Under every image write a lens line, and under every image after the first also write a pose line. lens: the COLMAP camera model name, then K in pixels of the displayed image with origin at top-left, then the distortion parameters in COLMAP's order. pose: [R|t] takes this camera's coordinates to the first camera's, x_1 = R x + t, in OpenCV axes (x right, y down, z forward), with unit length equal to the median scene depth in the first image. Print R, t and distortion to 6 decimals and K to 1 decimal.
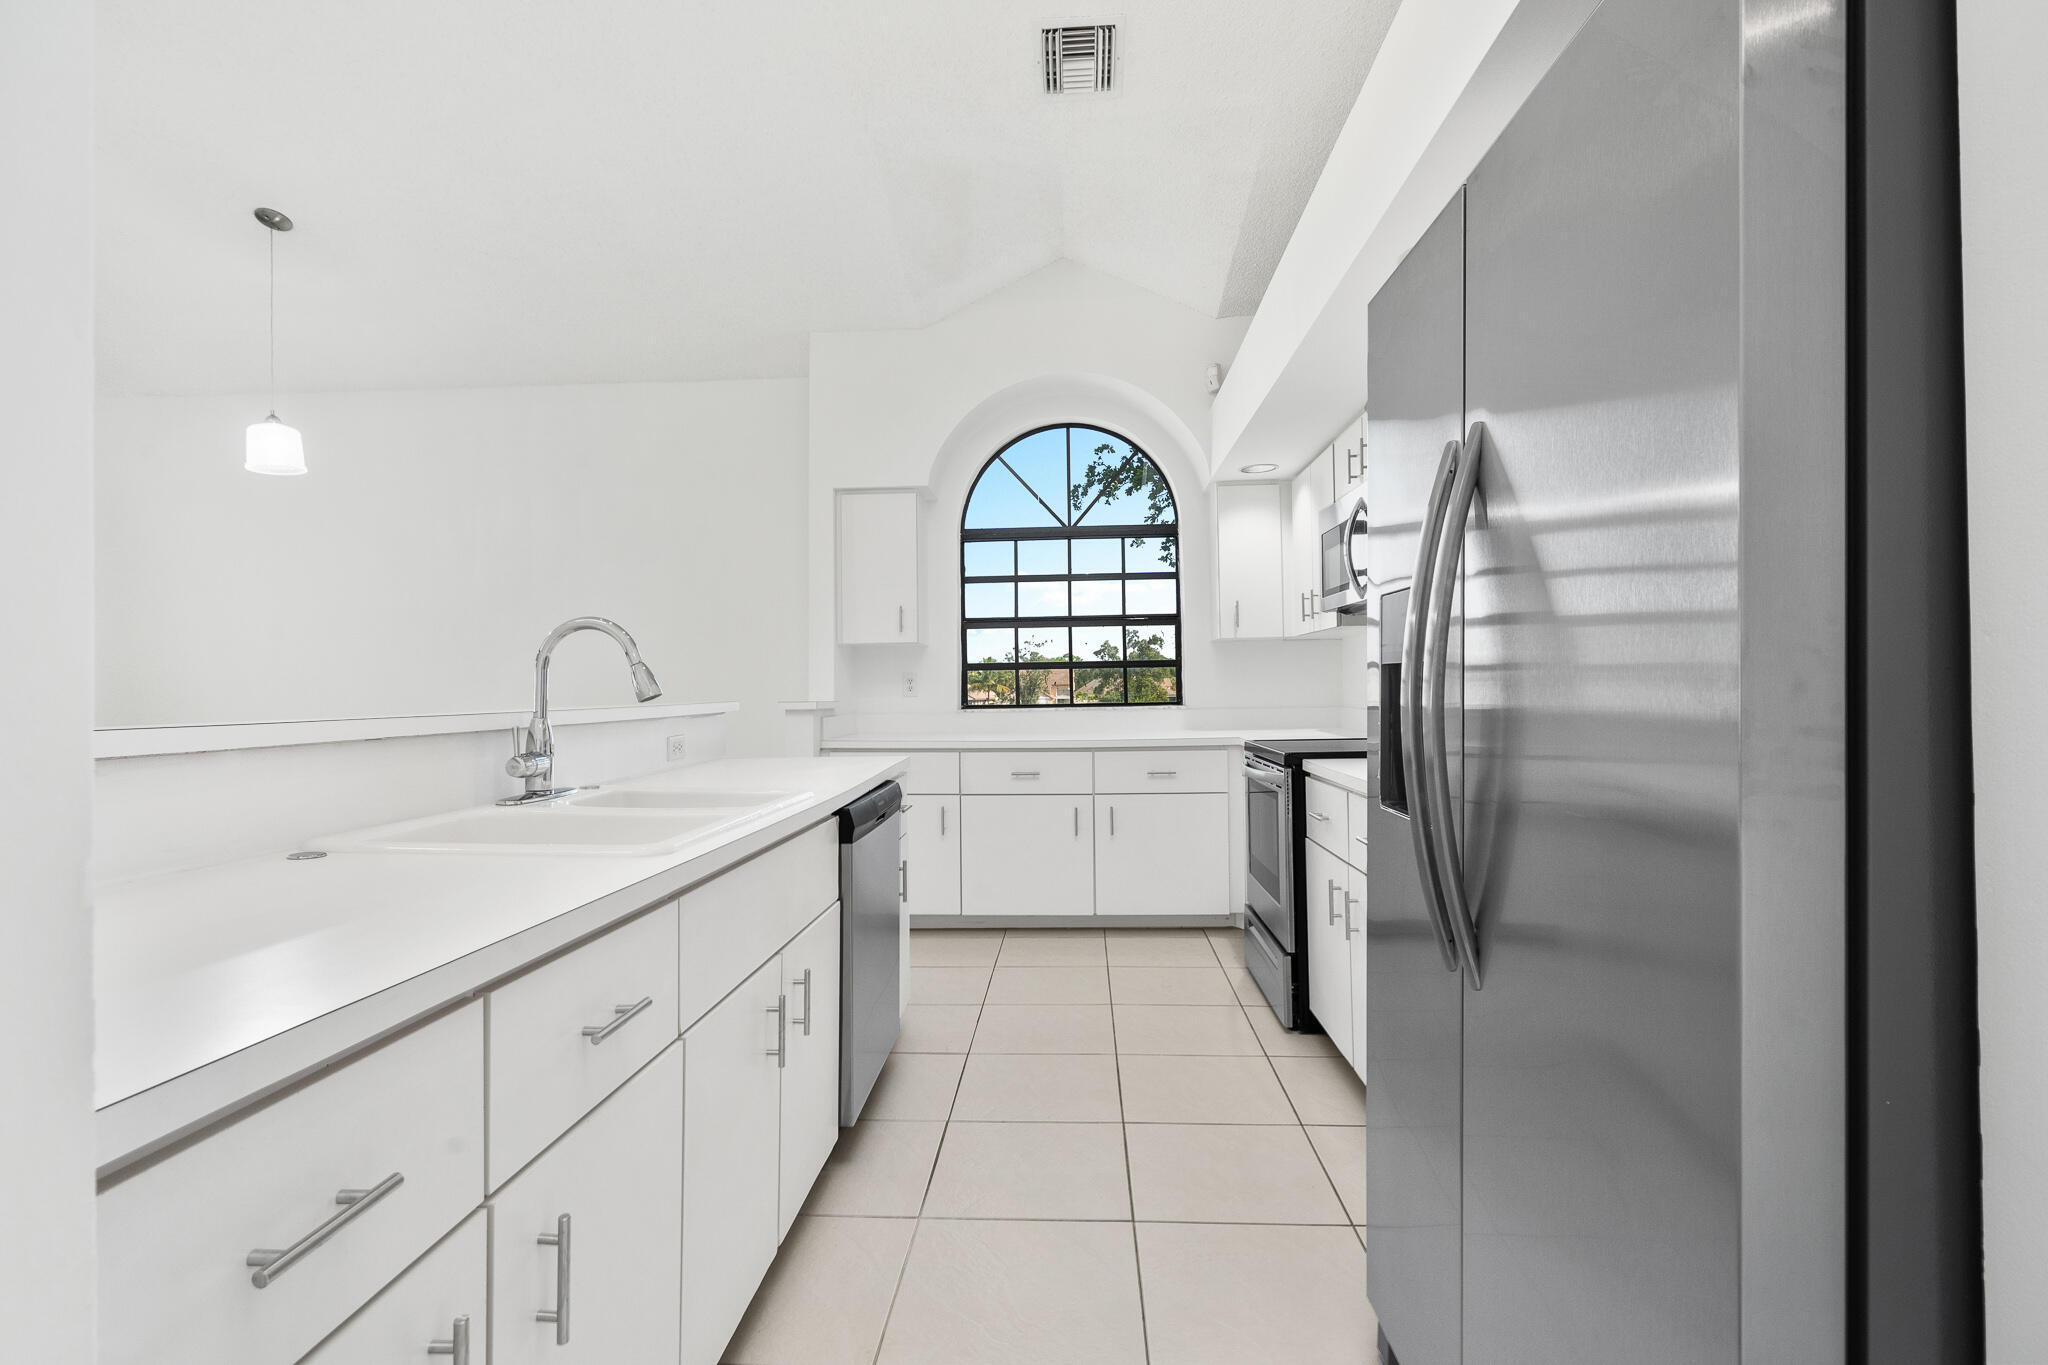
lens RADIAL K [[953.9, 0, 1033.1], [0, 953.9, 680.5], [0, 0, 1]] dist [-0.000422, 0.000117]
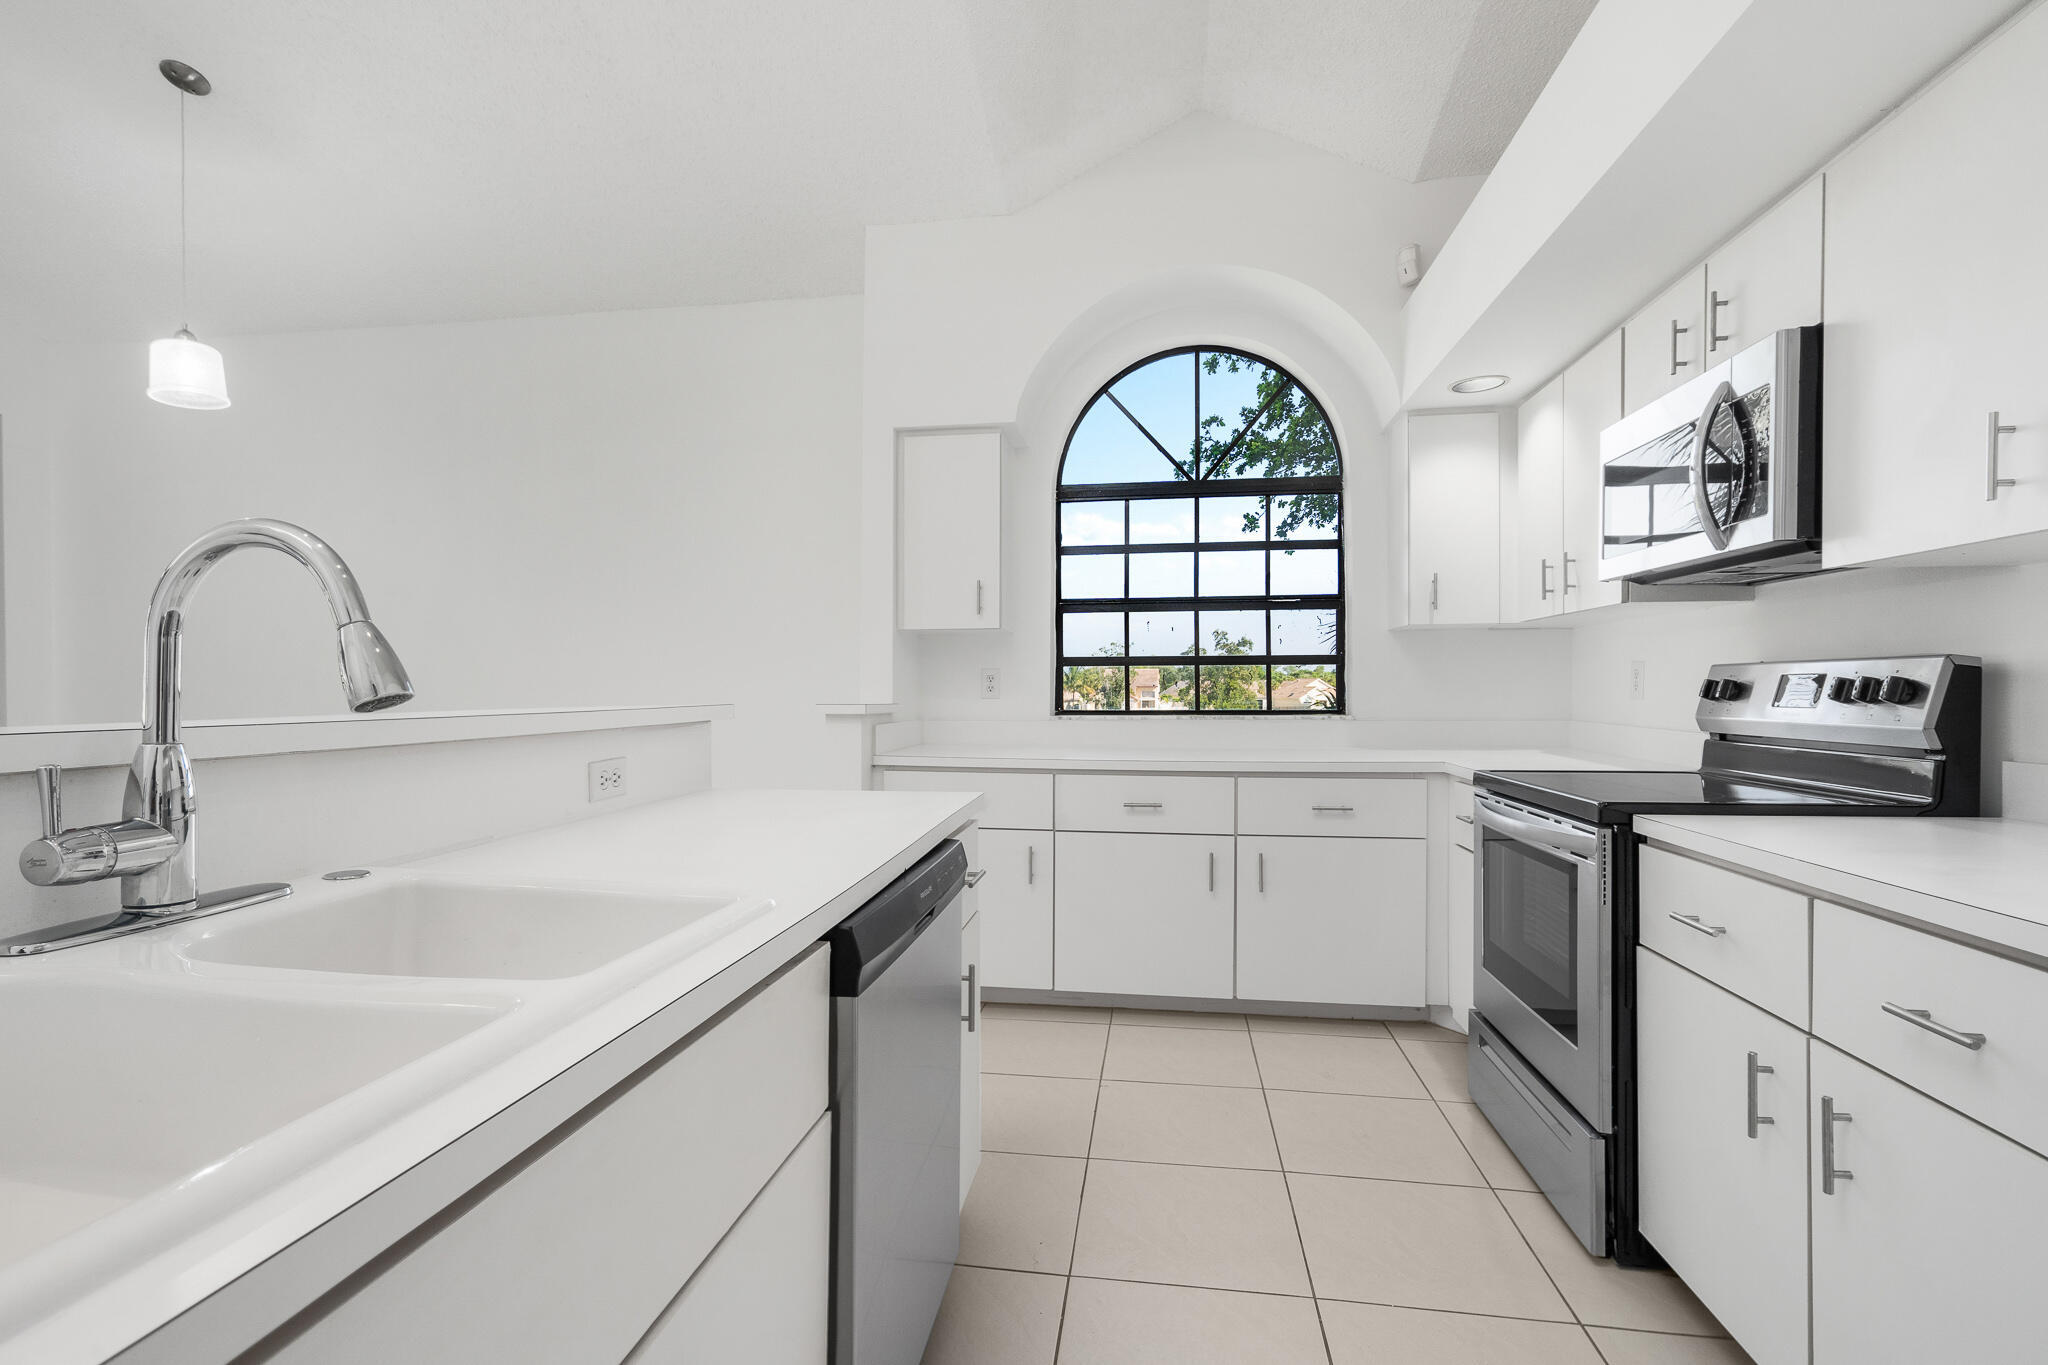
lens RADIAL K [[937.0, 0, 1027.7], [0, 937.0, 699.8], [0, 0, 1]] dist [-0.002176, 0.000444]
pose [[0.995432, 0.012846, -0.094600, -0.027755], [-0.010986, 0.999736, 0.020156, 0.002136], [0.094834, -0.019024, 0.995311, 0.258371]]
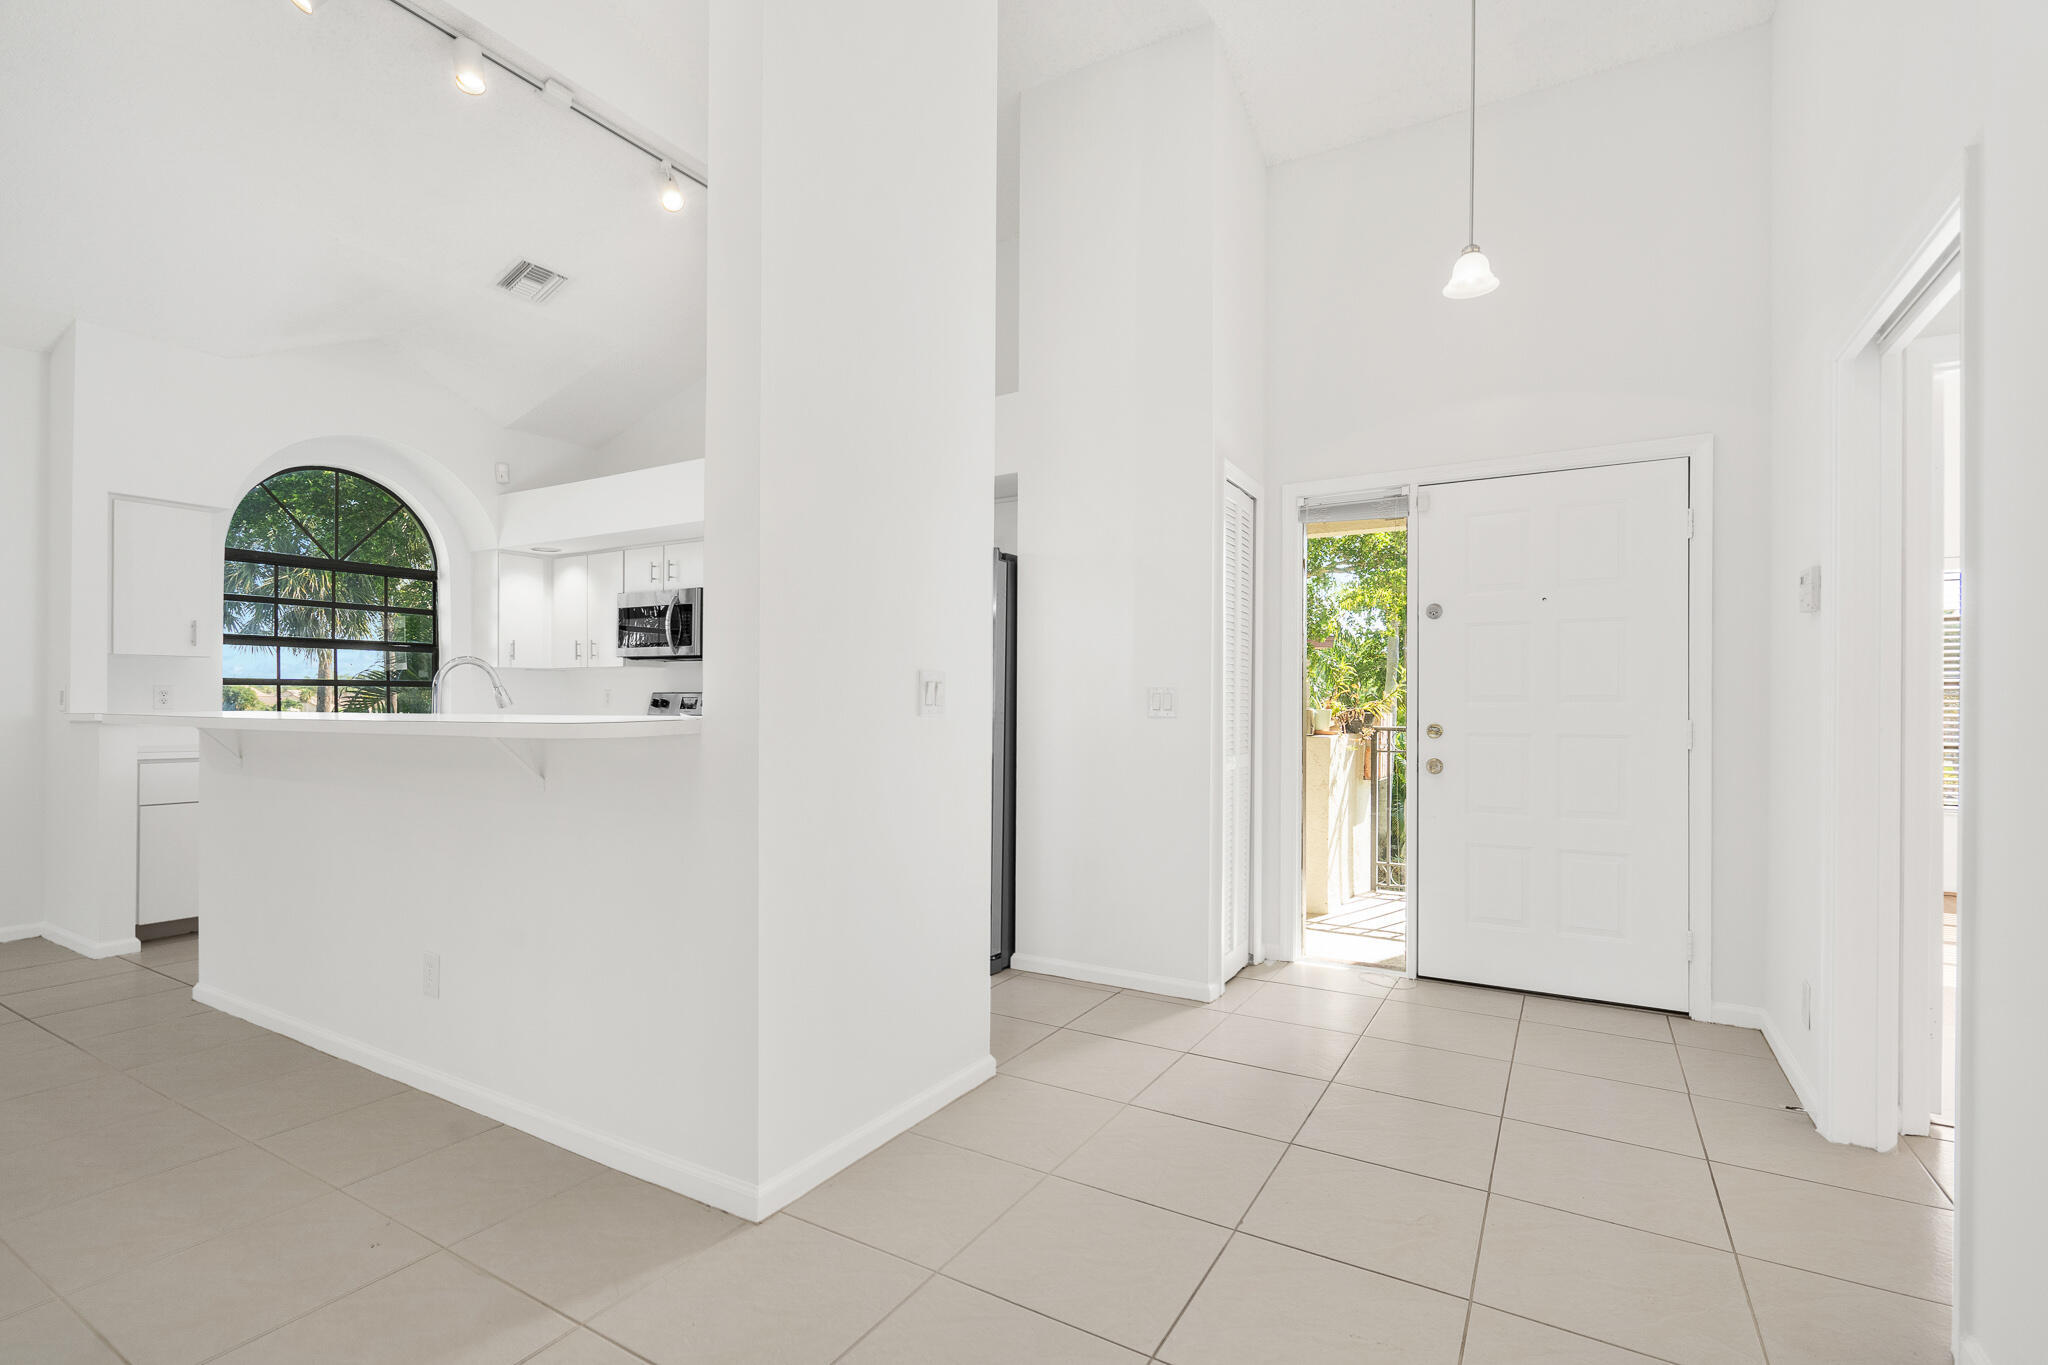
lens RADIAL K [[937.0, 0, 1027.7], [0, 937.0, 699.8], [0, 0, 1]] dist [-0.002176, 0.000444]
pose [[0.464614, 0.016225, 0.885365, -0.629003], [-0.013627, 0.999845, -0.011172, 0.005802], [-0.885408, -0.006874, 0.464763, -0.265117]]
